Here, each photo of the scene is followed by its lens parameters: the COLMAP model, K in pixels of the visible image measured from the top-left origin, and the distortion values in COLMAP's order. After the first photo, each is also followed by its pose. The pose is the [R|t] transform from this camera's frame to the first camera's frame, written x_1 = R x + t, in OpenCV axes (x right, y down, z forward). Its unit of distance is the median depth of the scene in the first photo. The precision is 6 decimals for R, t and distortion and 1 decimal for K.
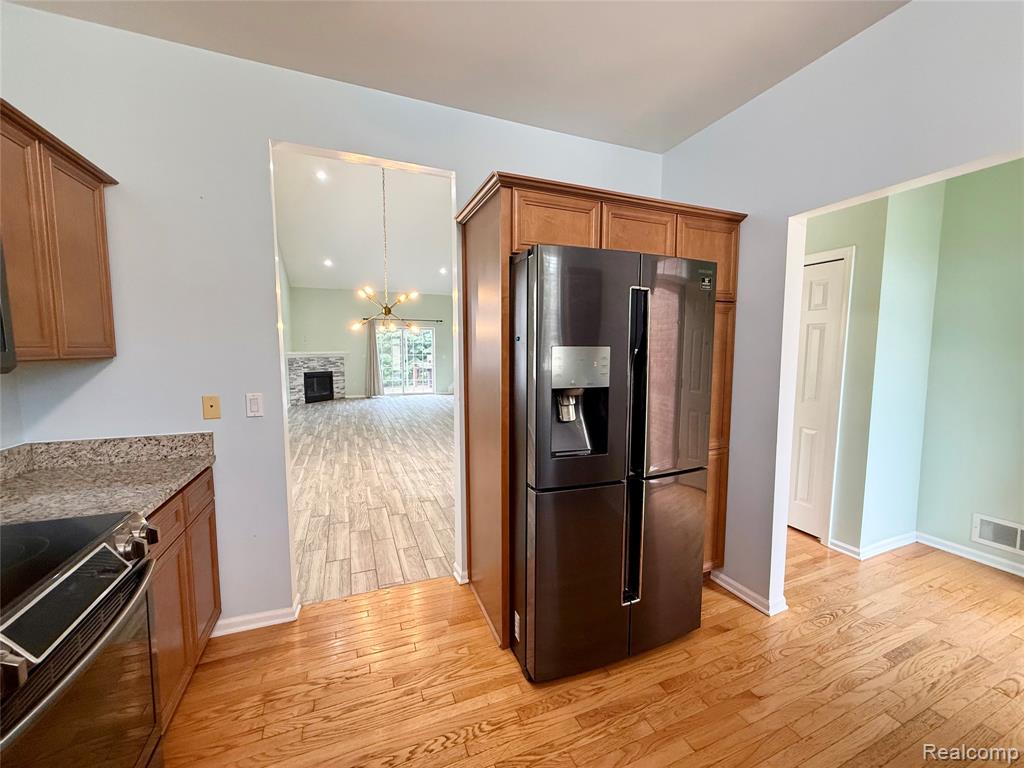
lens RADIAL K [[406.5, 0, 512.9], [0, 406.5, 383.7], [0, 0, 1]] dist [-0.000214, -0.000093]
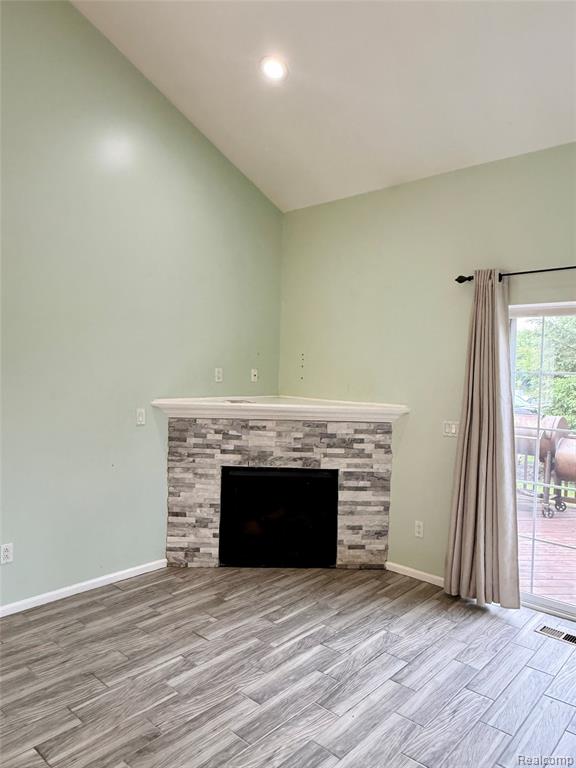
lens RADIAL K [[530.3, 0, 284.6], [0, 530.3, 386.5], [0, 0, 1]] dist [0.005704, 0.000815]
pose [[0.426852, 0.035788, -0.903613, -0.129083], [-0.104923, 0.994428, -0.010179, -0.087783], [0.898214, 0.099154, 0.428228, 0.851750]]
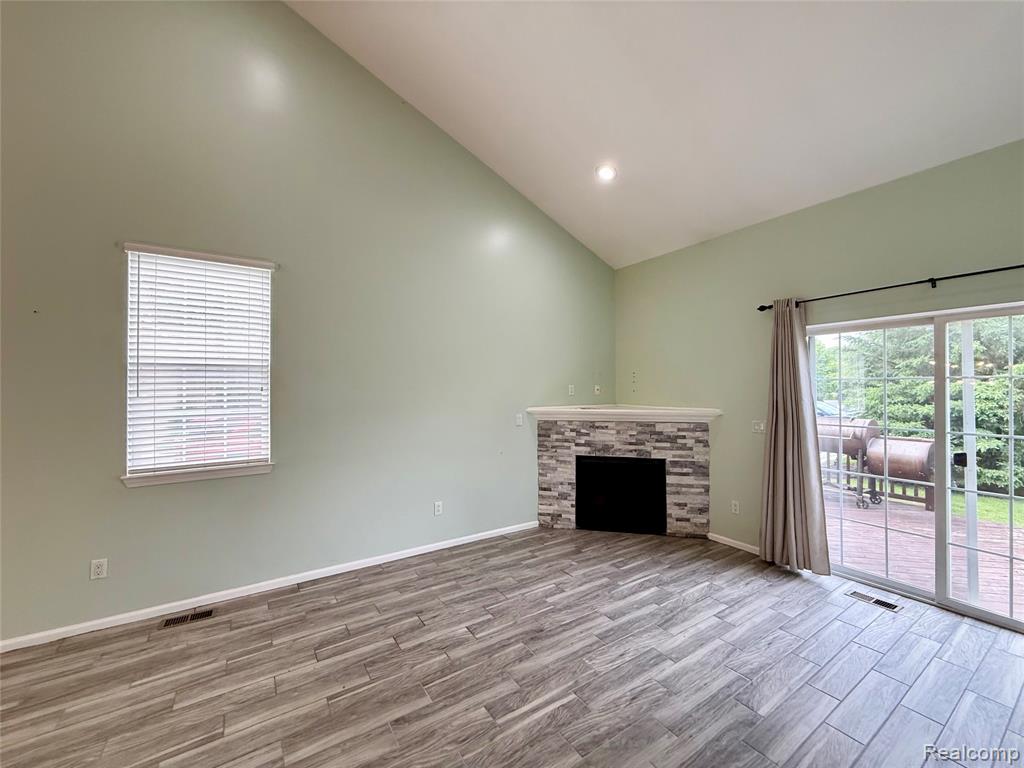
lens RADIAL K [[406.5, 0, 510.4], [0, 406.5, 385.5], [0, 0, 1]] dist [-0.000214, -0.000093]
pose [[0.183466, -0.014317, -0.982922, -0.102507], [-0.083813, 0.996025, -0.030152, -0.081233], [0.979447, 0.087914, 0.181537, 0.835614]]
